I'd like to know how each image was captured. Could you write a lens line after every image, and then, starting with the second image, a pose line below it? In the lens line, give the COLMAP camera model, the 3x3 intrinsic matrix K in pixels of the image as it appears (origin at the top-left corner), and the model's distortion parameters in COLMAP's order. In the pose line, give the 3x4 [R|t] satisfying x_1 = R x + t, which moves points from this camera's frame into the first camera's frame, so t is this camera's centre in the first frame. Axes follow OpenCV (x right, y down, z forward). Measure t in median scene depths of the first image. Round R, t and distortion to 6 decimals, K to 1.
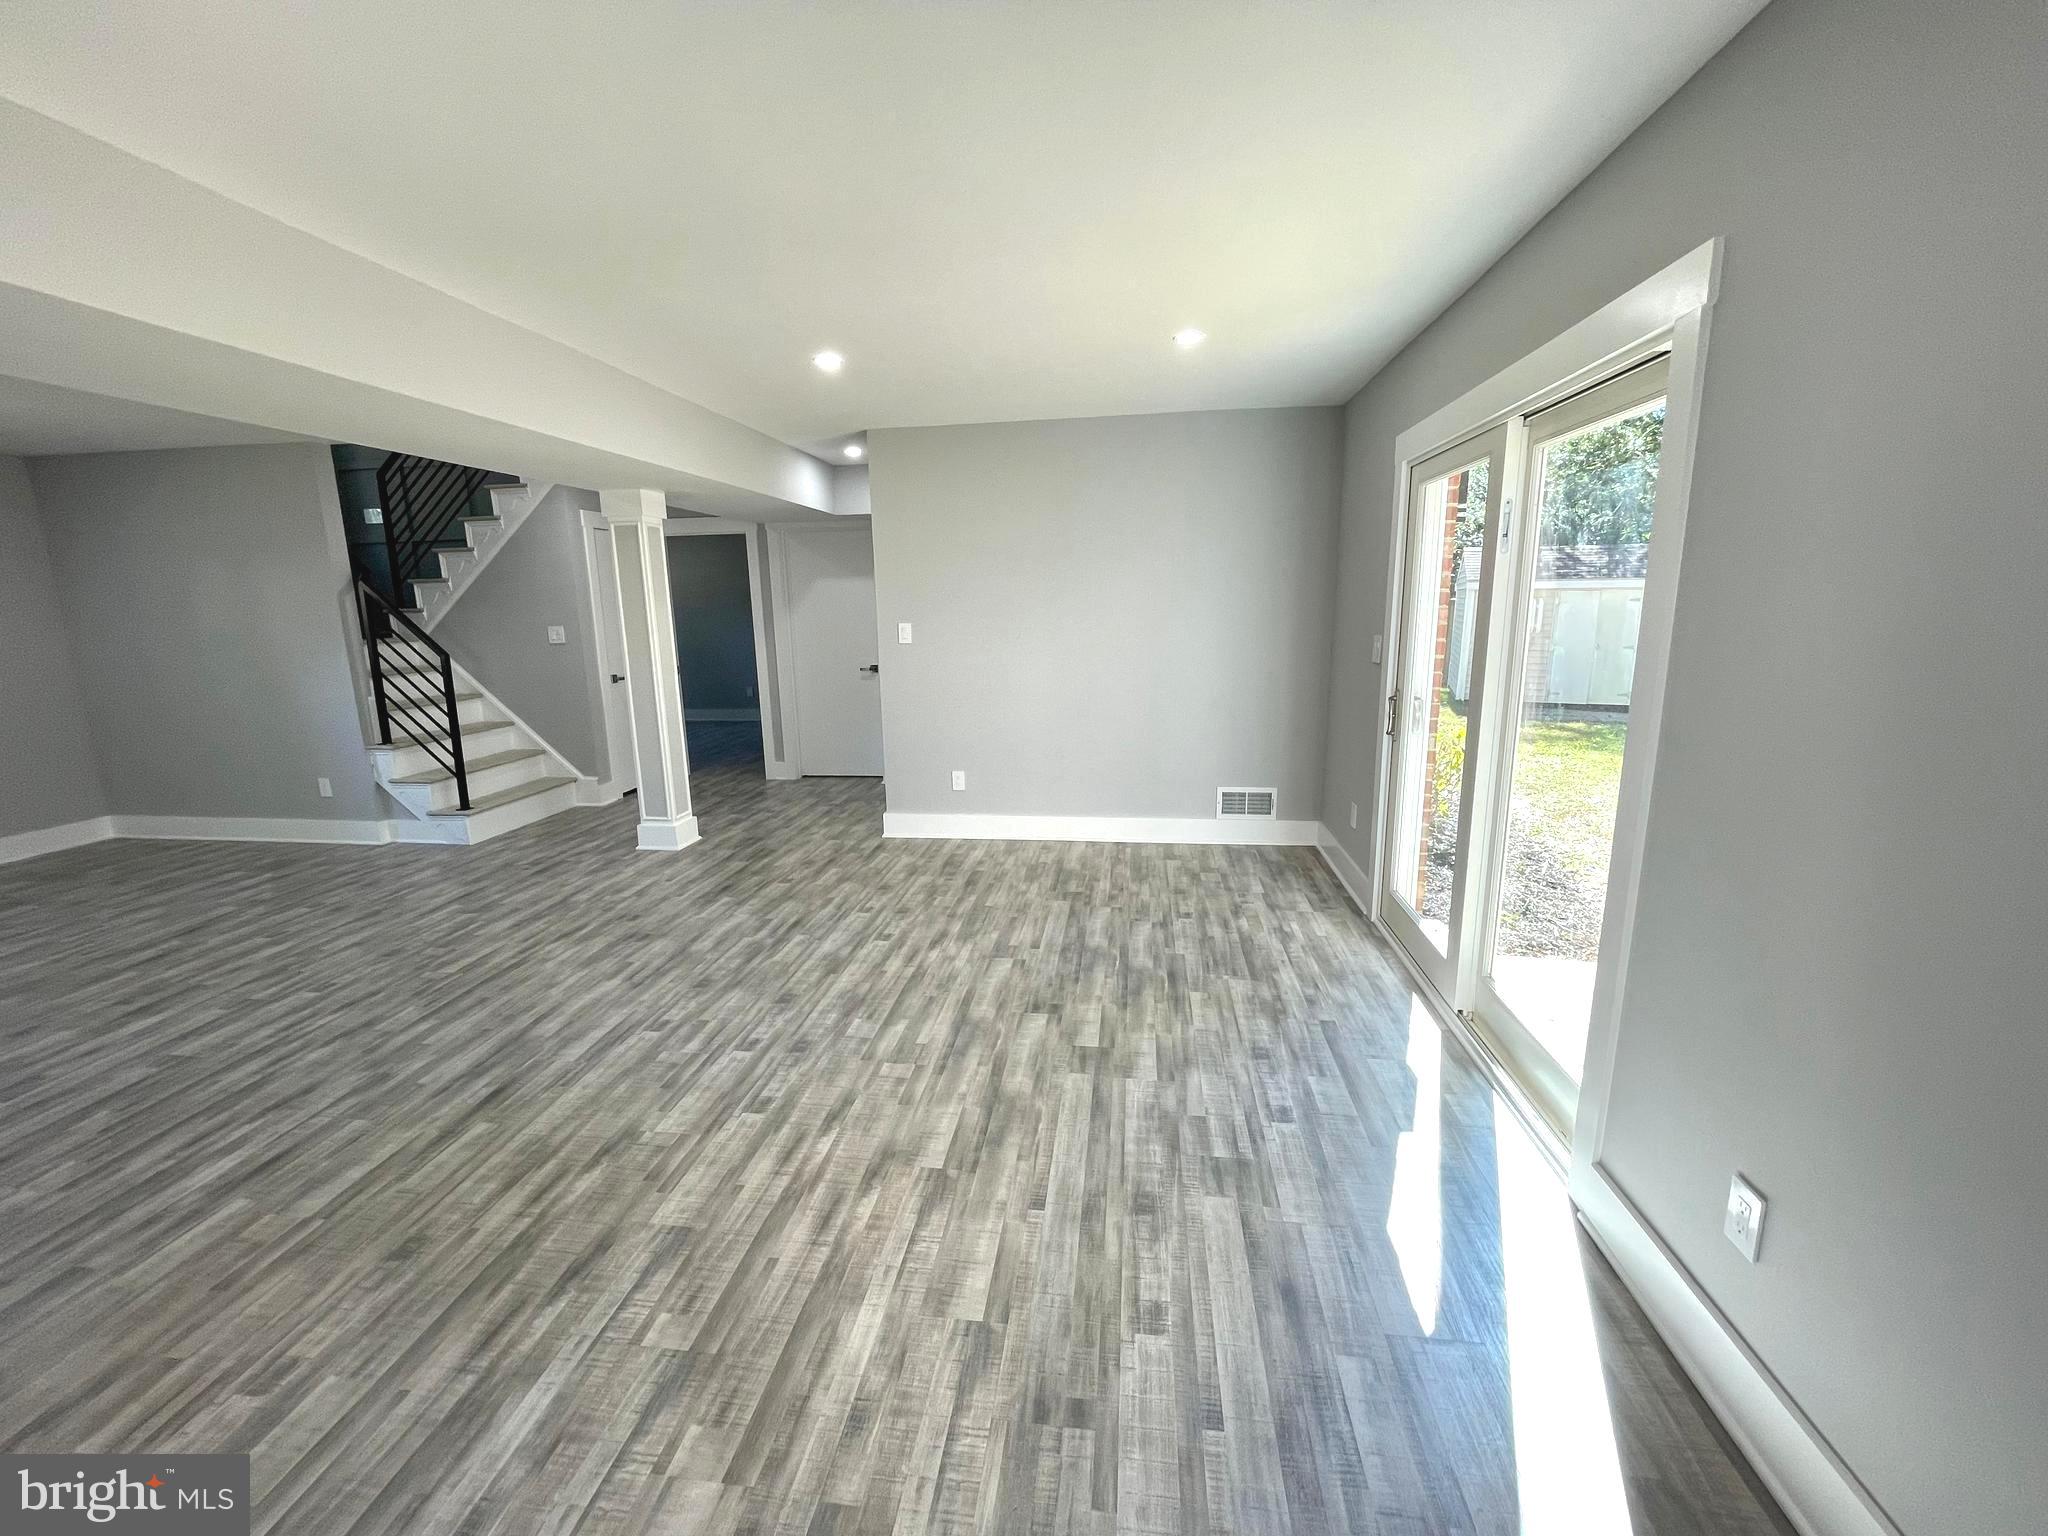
lens RADIAL K [[827.9, 0, 1028.2], [0, 827.9, 764.6], [0, 0, 1]] dist [-0.002805, -0.000682]
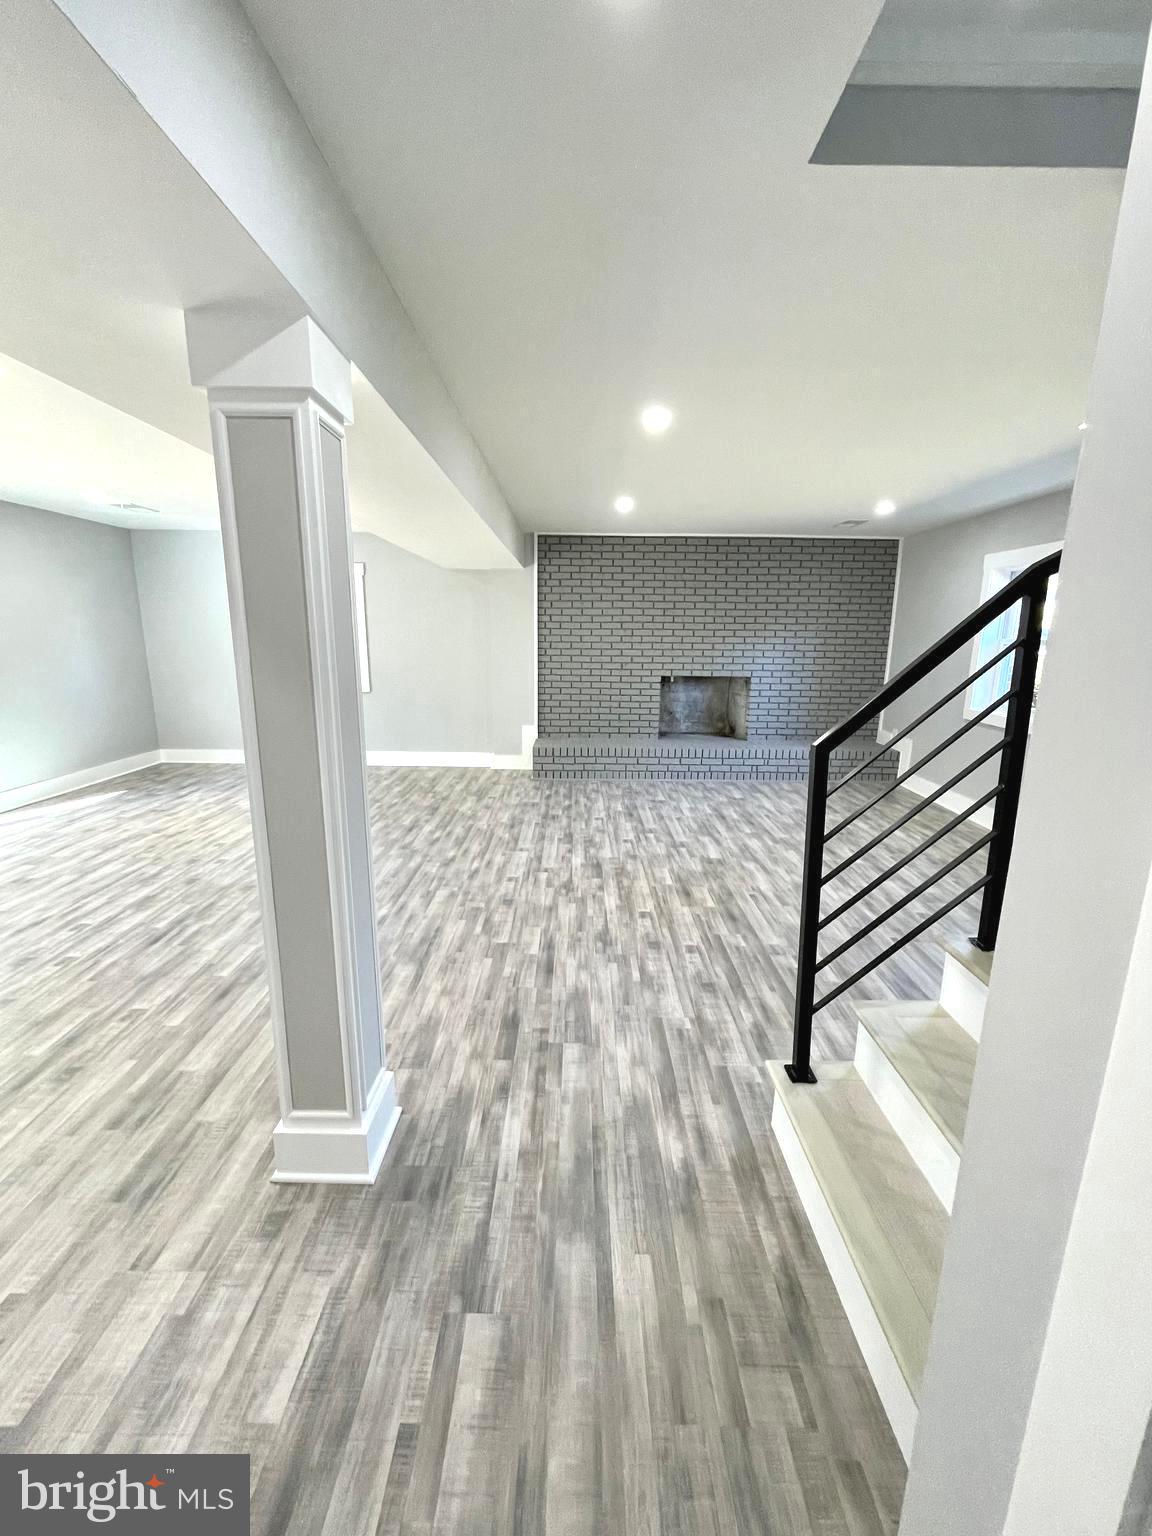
lens RADIAL K [[620.9, 0, 578.2], [0, 620.9, 767.5], [0, 0, 1]] dist [-0.002805, -0.000682]
pose [[-0.991438, 0.029968, -0.127091, -0.892391], [-0.023150, 0.917546, 0.396954, -0.405872], [0.128508, 0.396498, -0.908997, 2.114453]]
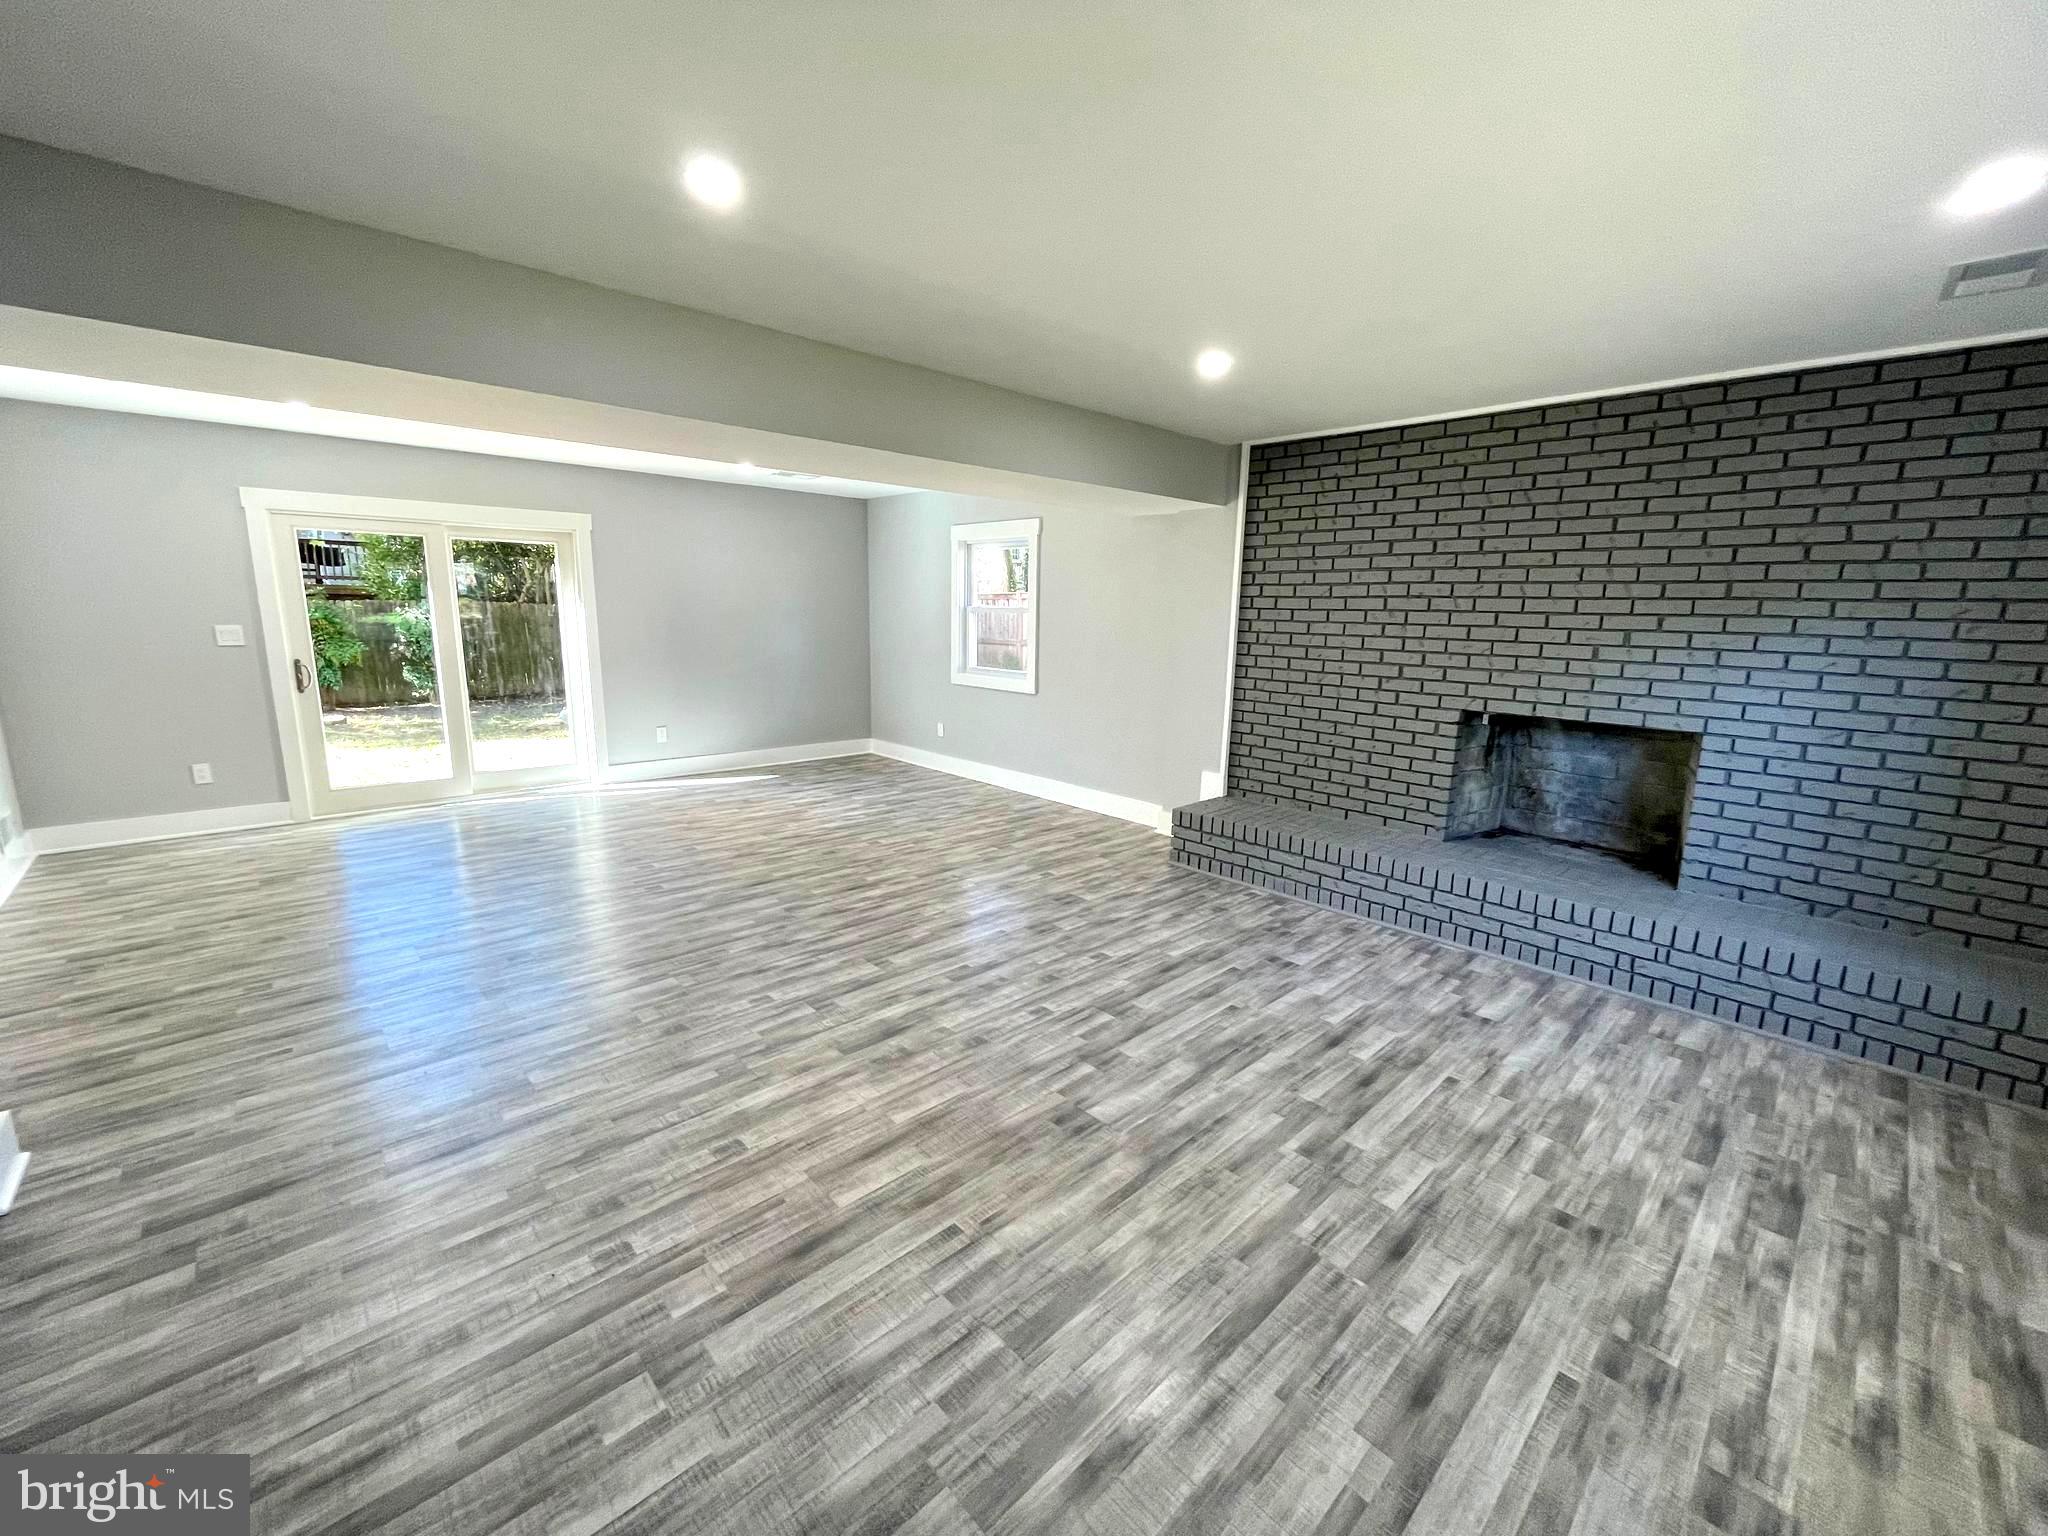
lens RADIAL K [[827.9, 0, 1023.7], [0, 827.9, 767.3], [0, 0, 1]] dist [-0.002805, -0.000682]
pose [[-0.774317, -0.124413, 0.620448, -1.767052], [0.112224, 0.937942, 0.328132, -0.284843], [-0.622768, 0.323707, -0.712302, 1.503345]]
